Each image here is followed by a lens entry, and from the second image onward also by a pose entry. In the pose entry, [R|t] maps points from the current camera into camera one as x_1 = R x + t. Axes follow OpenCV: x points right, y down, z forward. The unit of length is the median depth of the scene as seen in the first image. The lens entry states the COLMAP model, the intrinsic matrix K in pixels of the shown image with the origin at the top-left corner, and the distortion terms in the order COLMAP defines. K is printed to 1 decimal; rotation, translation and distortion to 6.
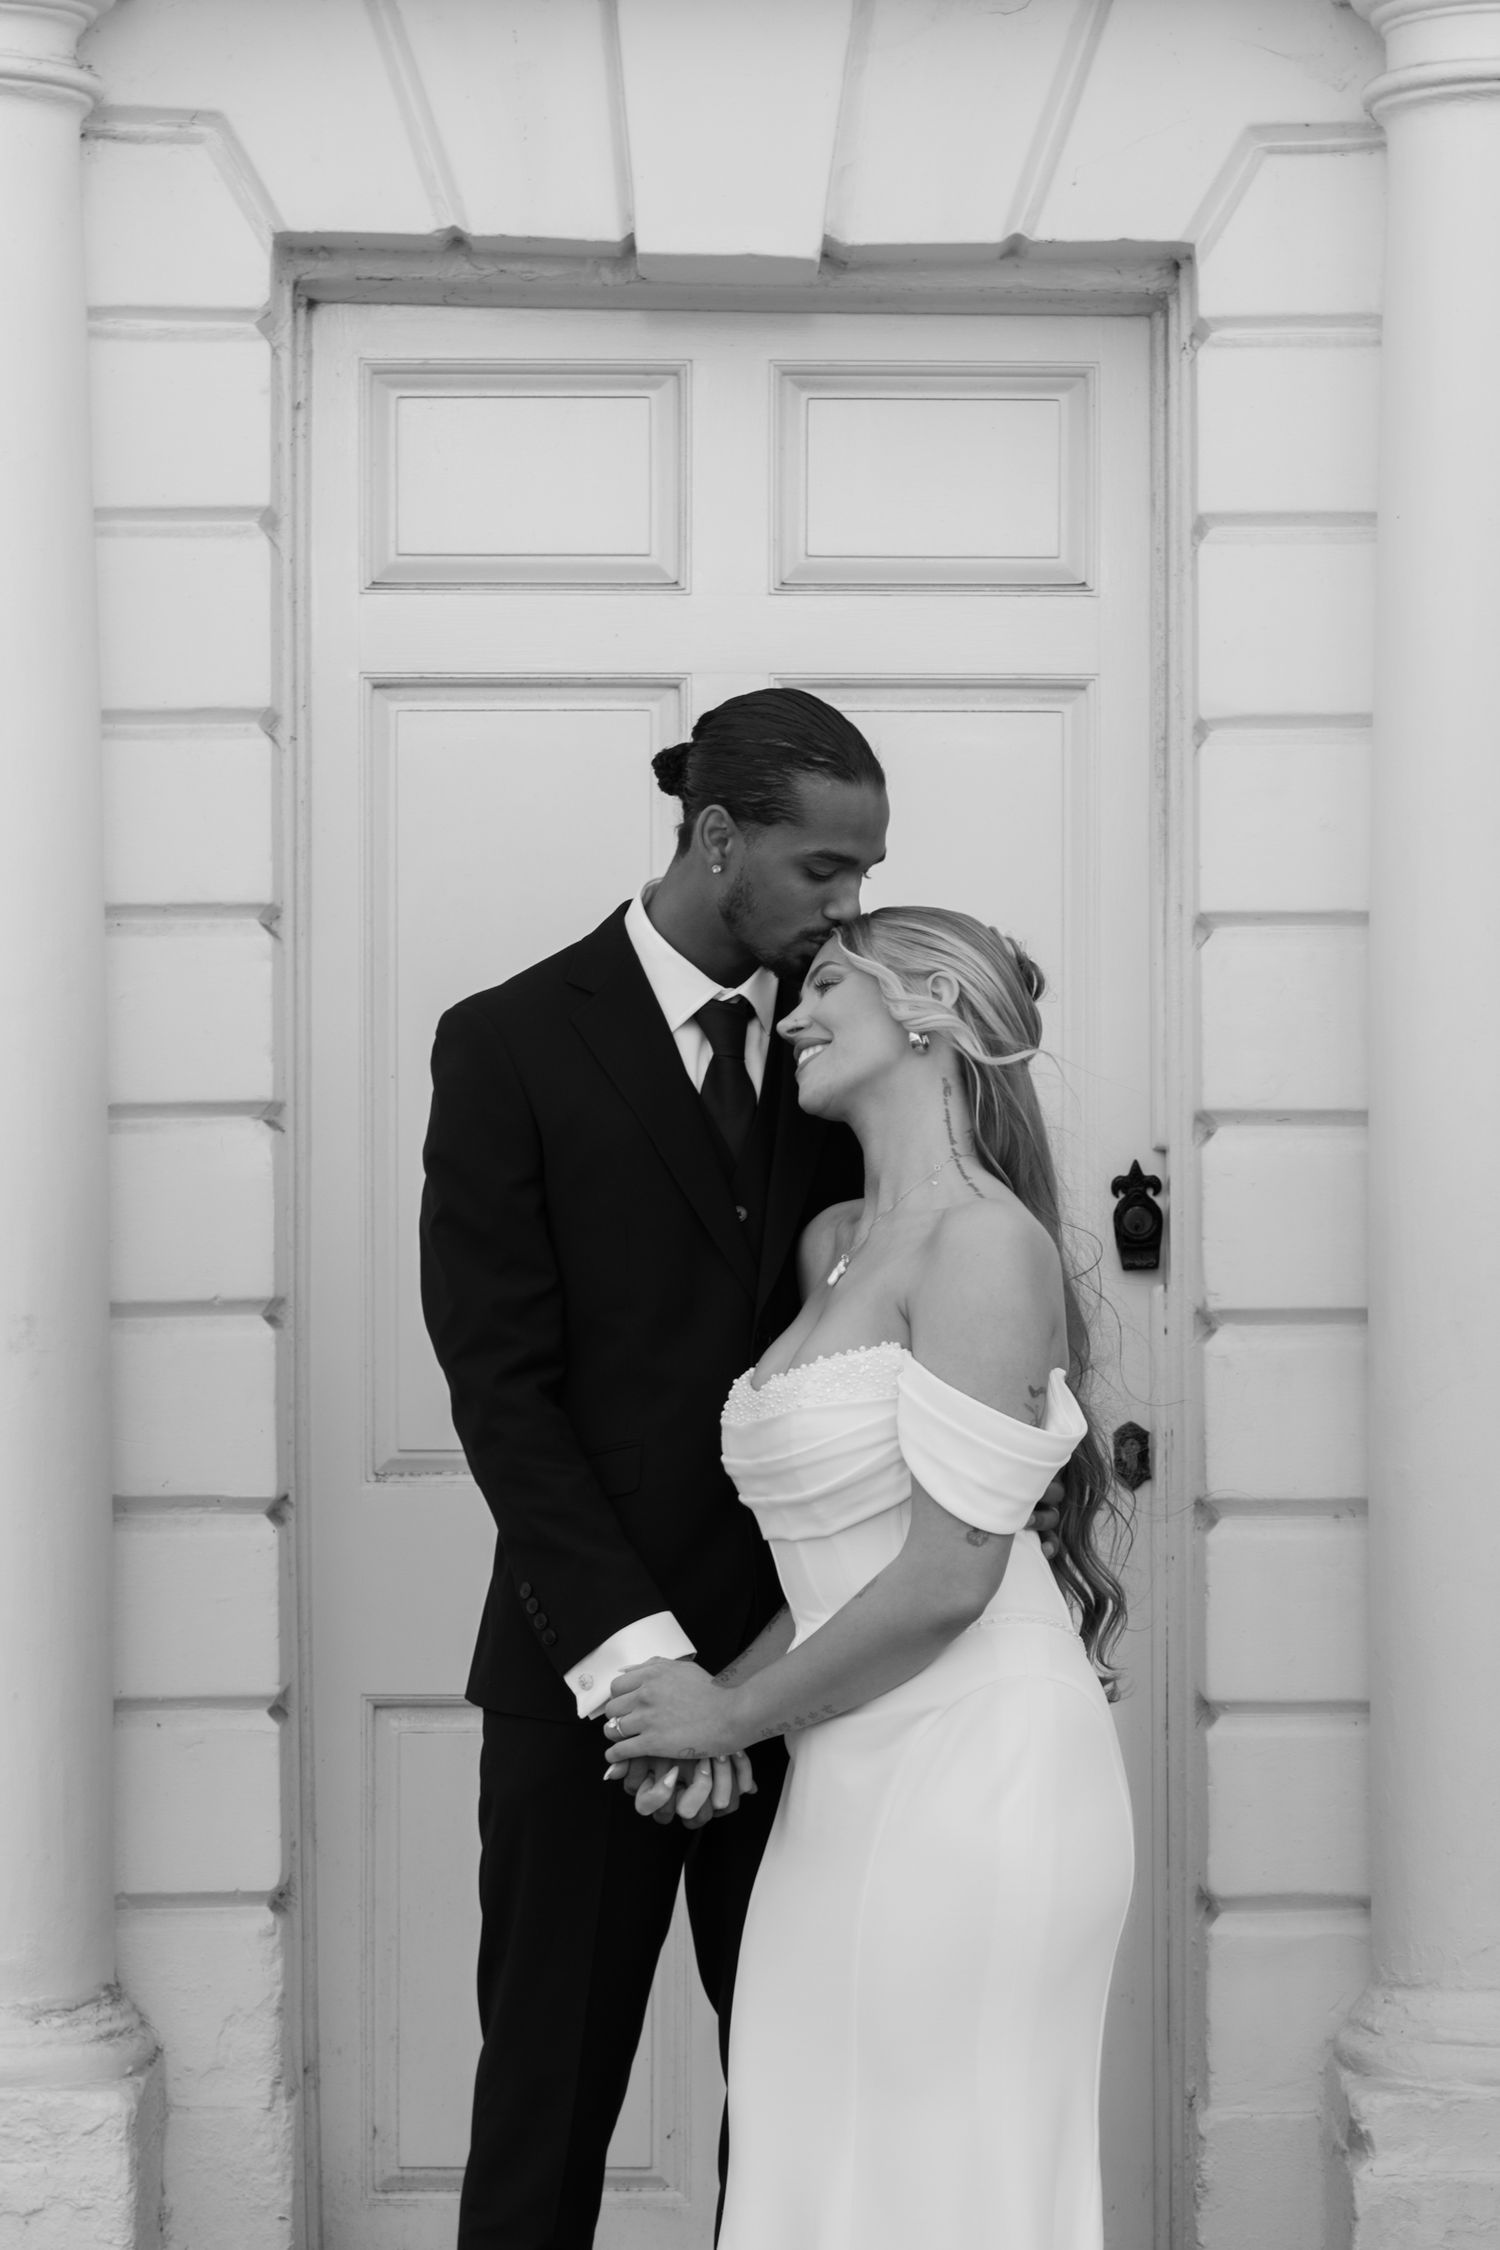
lens RADIAL K [[3912.2, 0, 750.0], [0, 3912.2, 1125.0], [0, 0, 1]] dist [-0.032512, 0.132961]
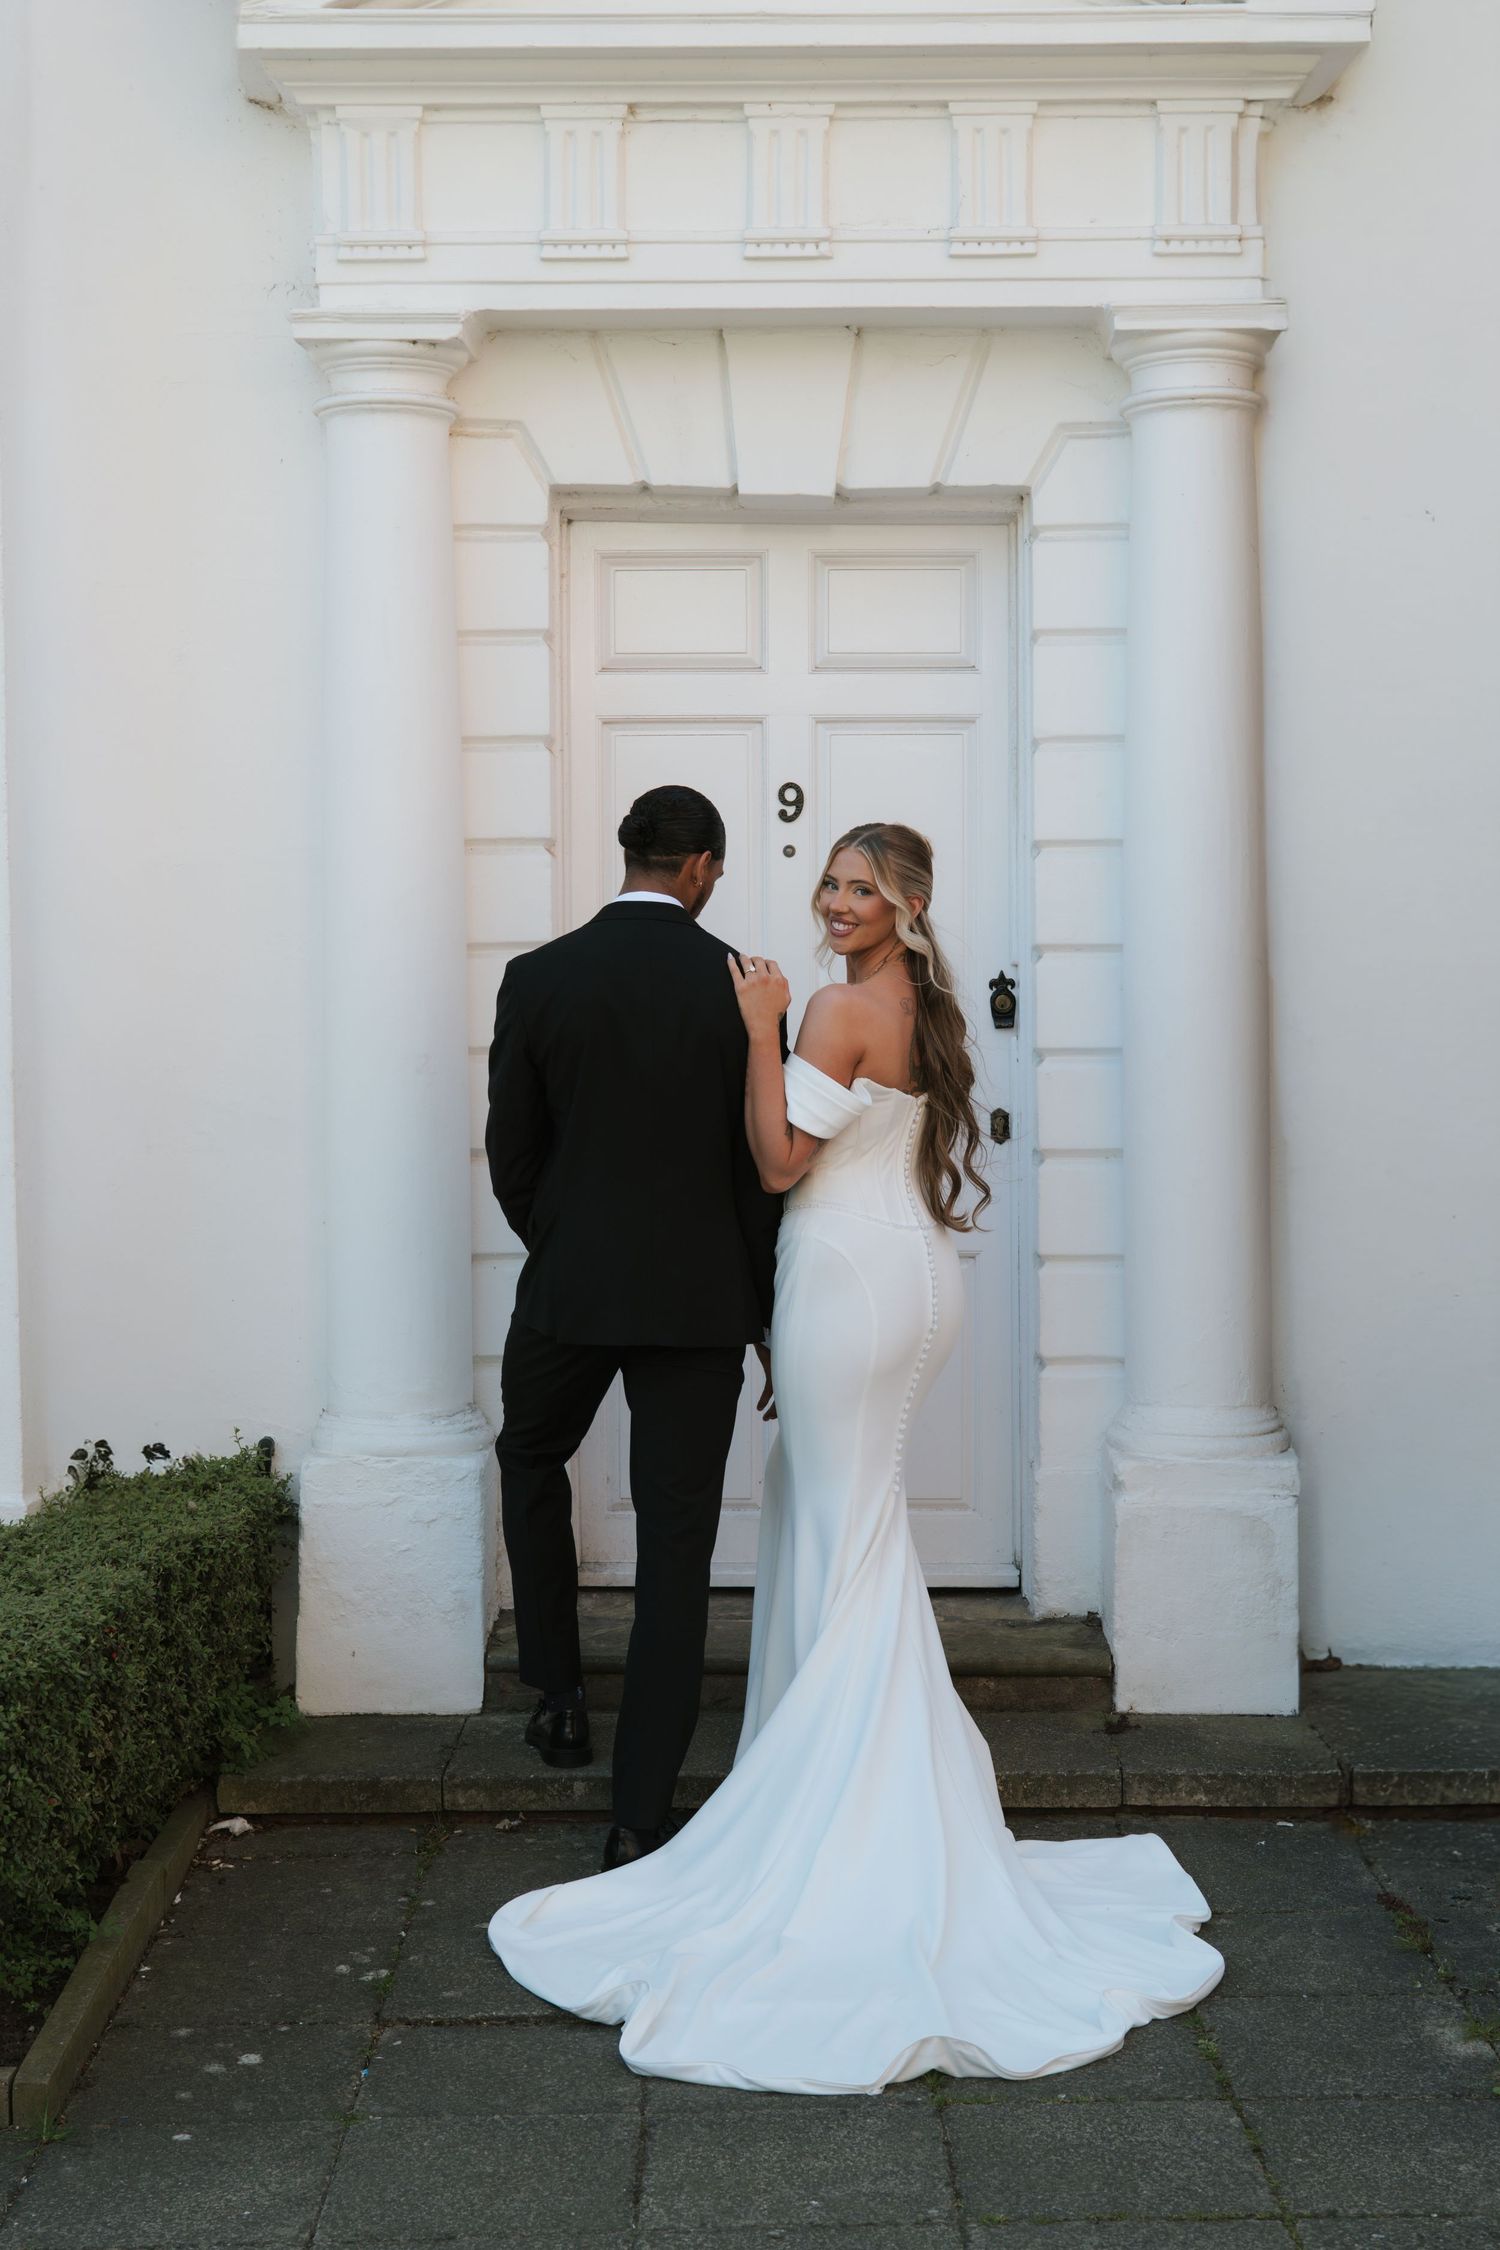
lens RADIAL K [[2796.6, 0, 652.6], [0, 2796.6, 1100.8], [0, 0, 1]] dist [0.002231, -0.004414]
pose [[0.995421, 0.002507, -0.095557, 0.059790], [0.002629, 0.998560, 0.053581, -0.001161], [0.095553, -0.053587, 0.993981, -0.371543]]
